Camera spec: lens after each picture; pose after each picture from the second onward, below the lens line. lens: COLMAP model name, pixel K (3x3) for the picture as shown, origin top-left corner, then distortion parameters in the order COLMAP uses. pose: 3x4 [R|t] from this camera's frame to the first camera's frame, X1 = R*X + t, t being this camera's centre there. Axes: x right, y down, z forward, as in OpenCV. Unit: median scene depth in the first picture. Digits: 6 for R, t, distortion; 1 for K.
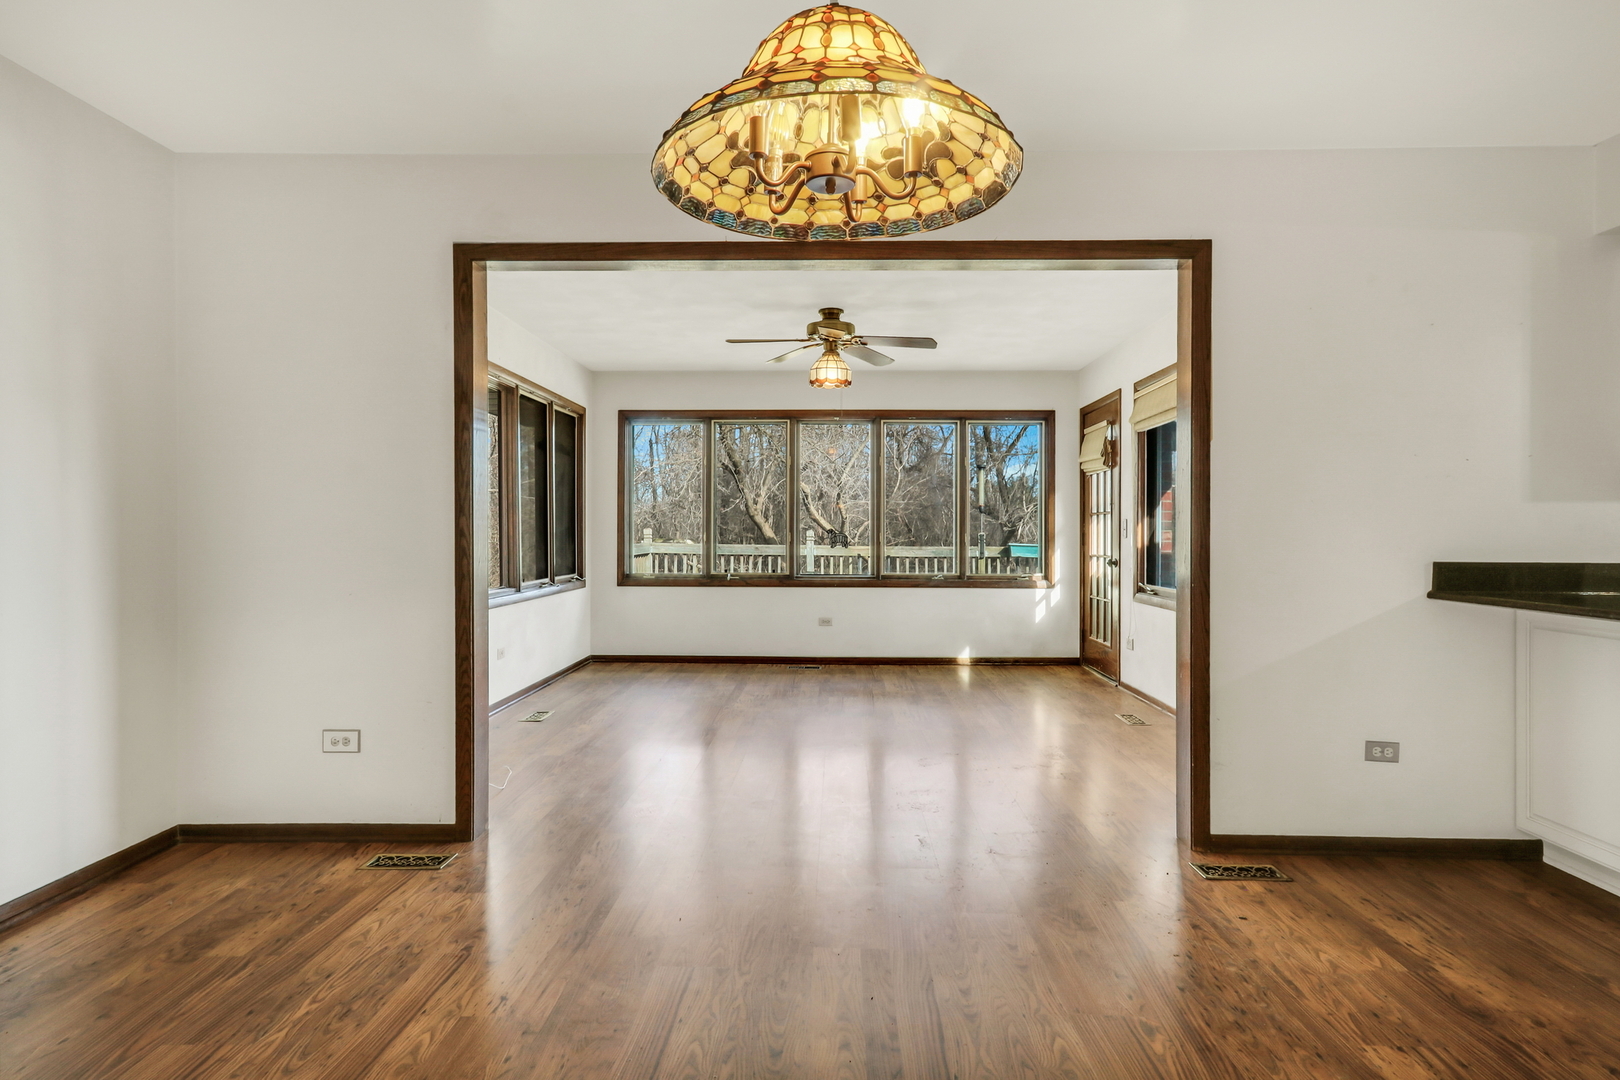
lens RADIAL K [[892.7, 0, 803.5], [0, 892.7, 534.4], [0, 0, 1]] dist [0.001433, 0.002655]
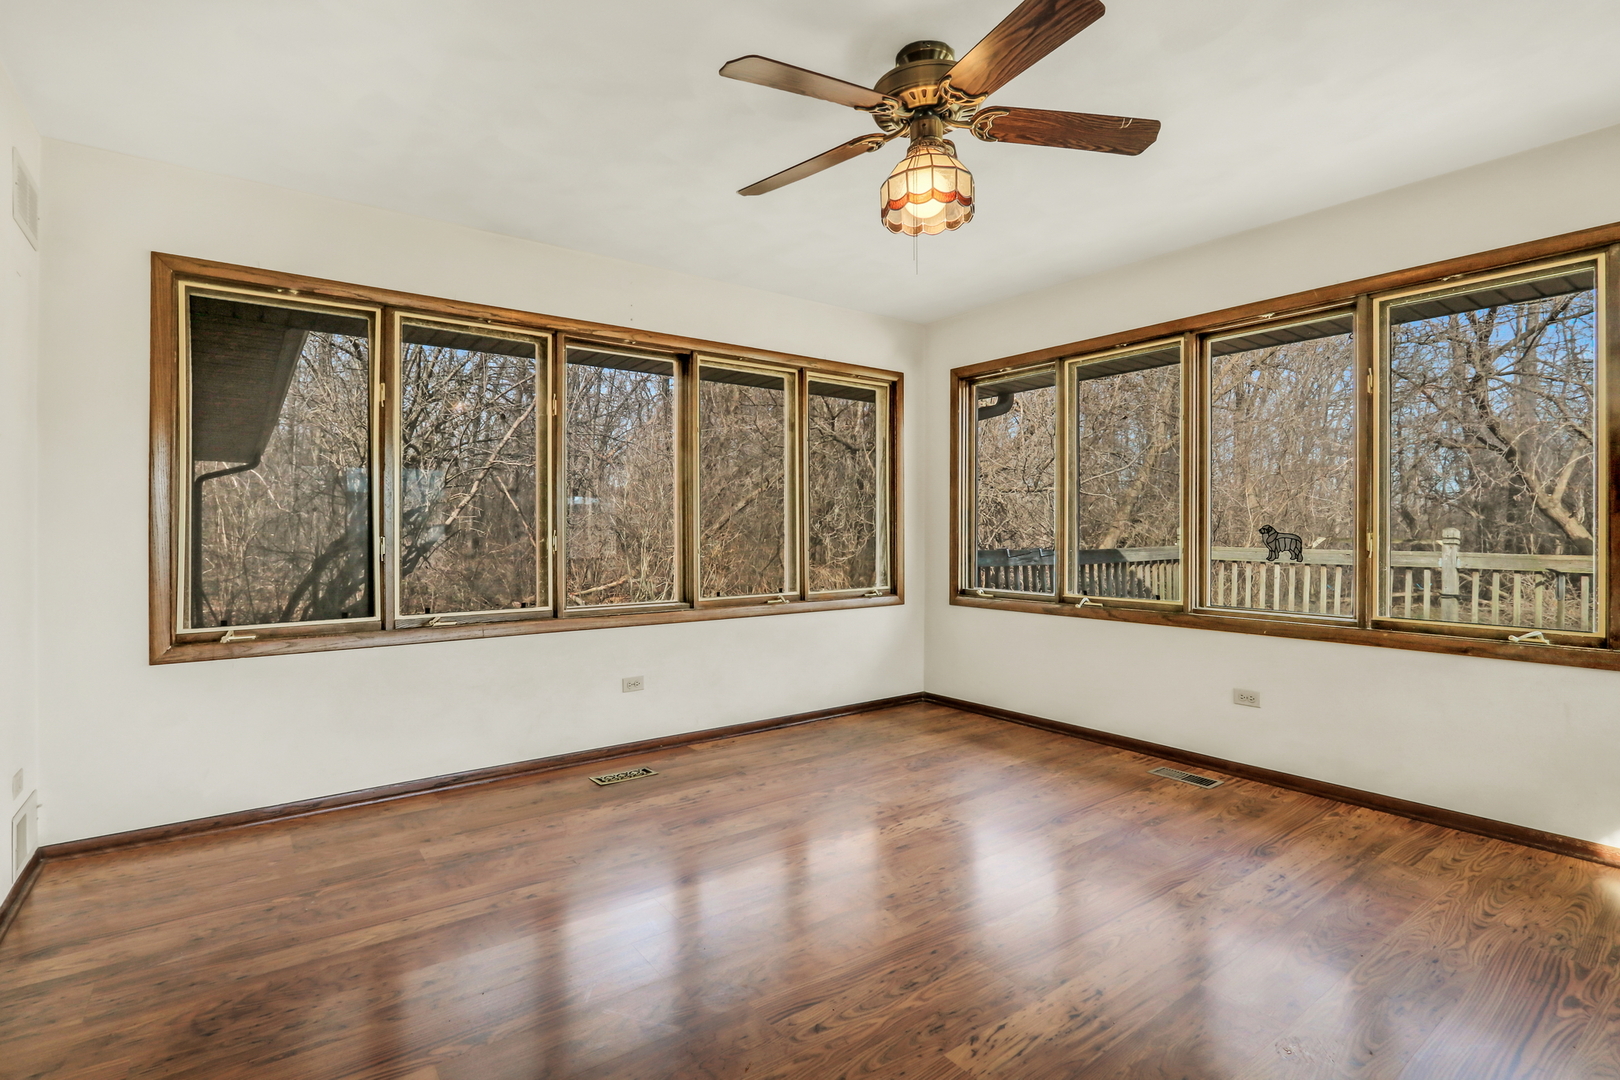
lens RADIAL K [[767.8, 0, 803.1], [0, 767.8, 547.9], [0, 0, 1]] dist [-0.013612, 0.003451]
pose [[0.602532, 0.007527, -0.798059, 0.303540], [0.005439, 0.999894, 0.013537, 0.000294], [0.798076, -0.012498, 0.602427, 0.682651]]
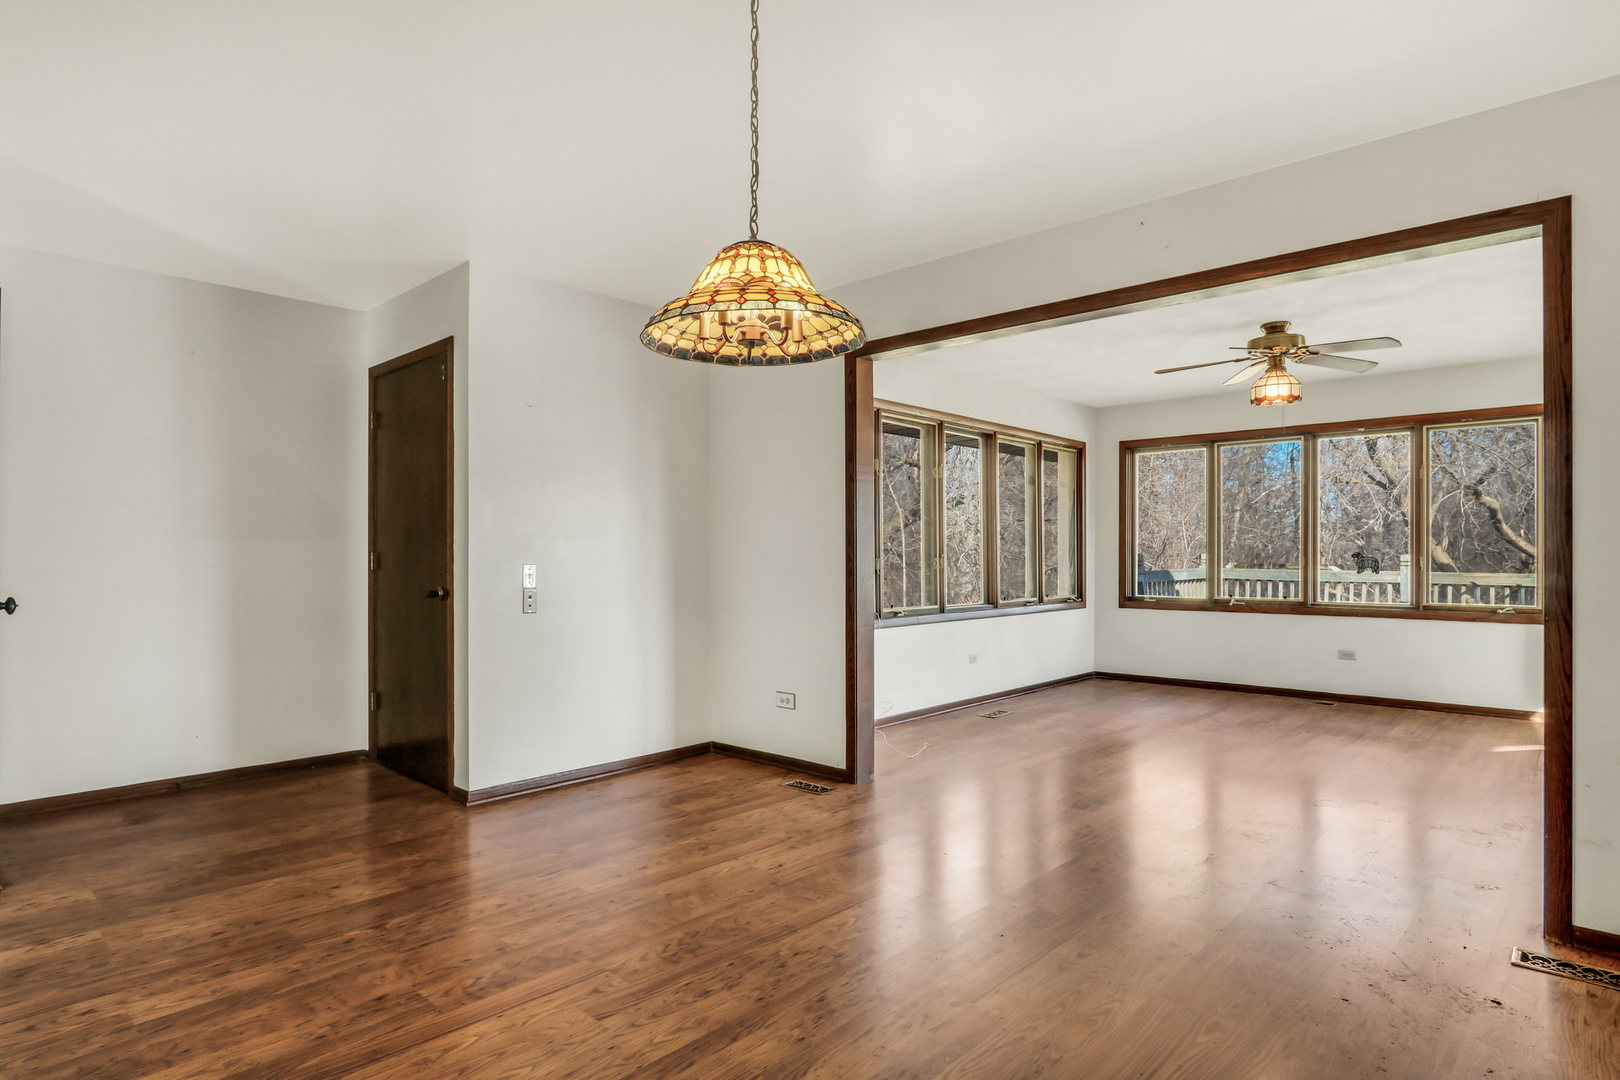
lens RADIAL K [[892.7, 0, 816.8], [0, 892.7, 541.0], [0, 0, 1]] dist [0.001433, 0.002655]
pose [[0.748591, -0.017457, -0.662802, 0.294718], [0.002890, 0.999730, -0.023066, 0.002469], [0.663026, 0.015352, 0.748439, -0.041151]]
